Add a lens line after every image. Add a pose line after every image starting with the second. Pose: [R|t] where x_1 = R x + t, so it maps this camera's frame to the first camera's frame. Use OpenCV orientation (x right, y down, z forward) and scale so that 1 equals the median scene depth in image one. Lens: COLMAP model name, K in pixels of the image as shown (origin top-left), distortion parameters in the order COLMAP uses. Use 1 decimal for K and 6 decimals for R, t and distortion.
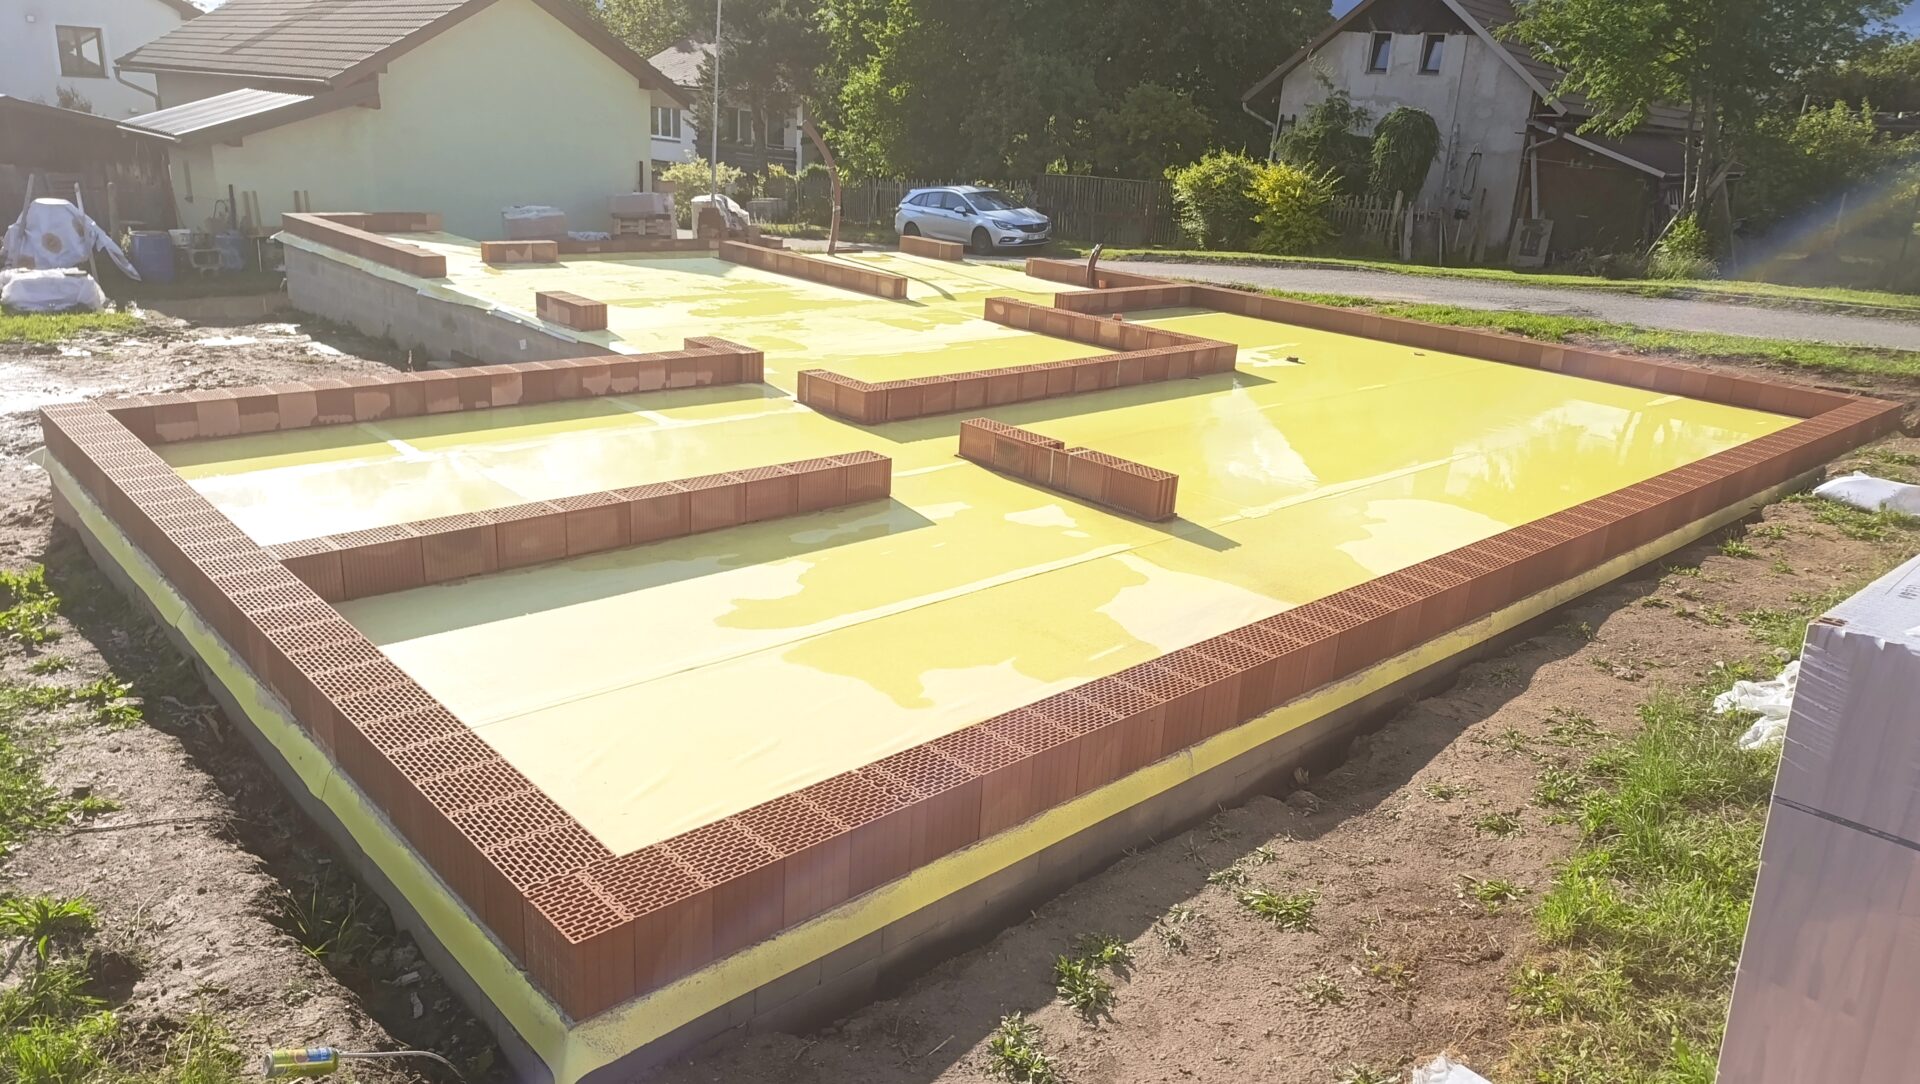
lens RADIAL K [[1297.4, 0, 886.5], [0, 1297.4, 538.7], [0, 0, 1]] dist [0.081450, -0.198881]
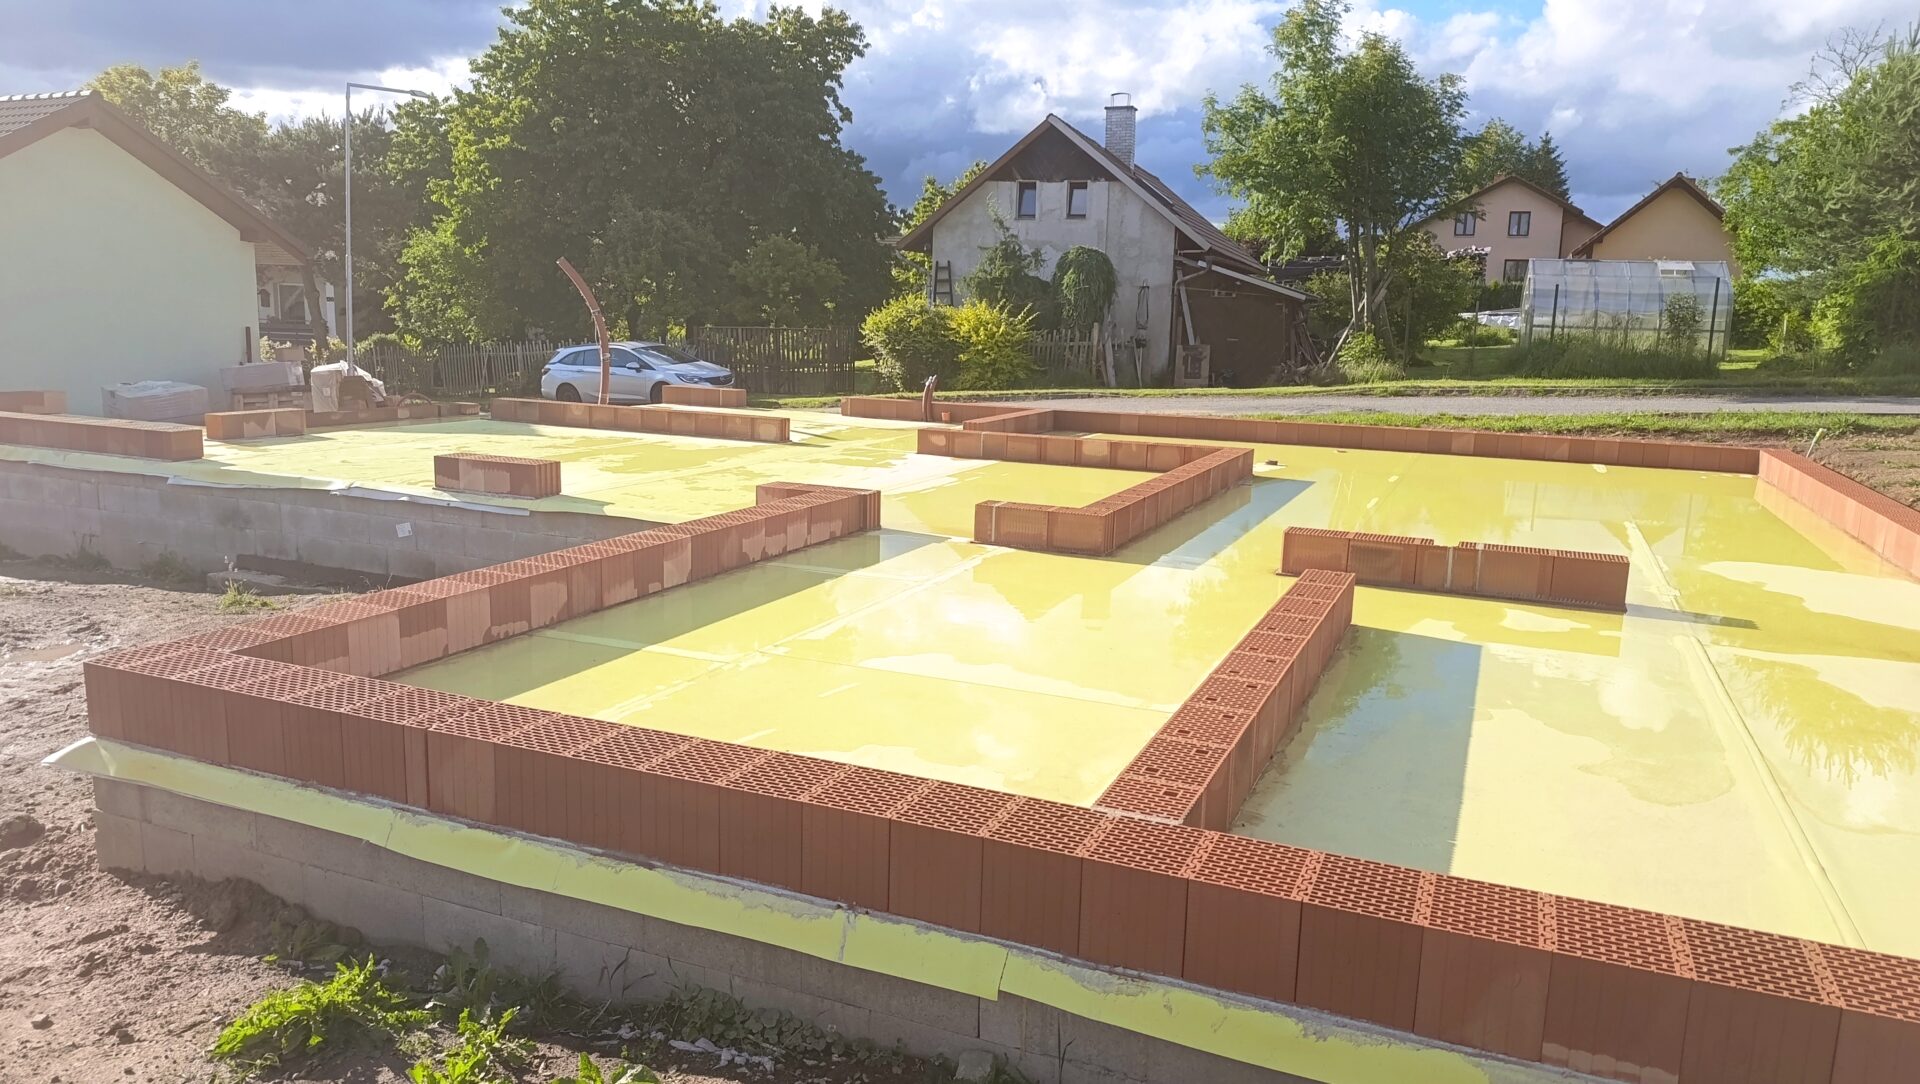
lens RADIAL K [[1329.4, 0, 960.0], [0, 1329.4, 542.0], [0, 0, 1]] dist [0.001368, -0.039598]
pose [[0.902366, -0.104892, 0.418011, -0.161822], [0.156921, 0.983317, -0.092002, -0.013189], [-0.401387, 0.148614, 0.903771, 0.107760]]
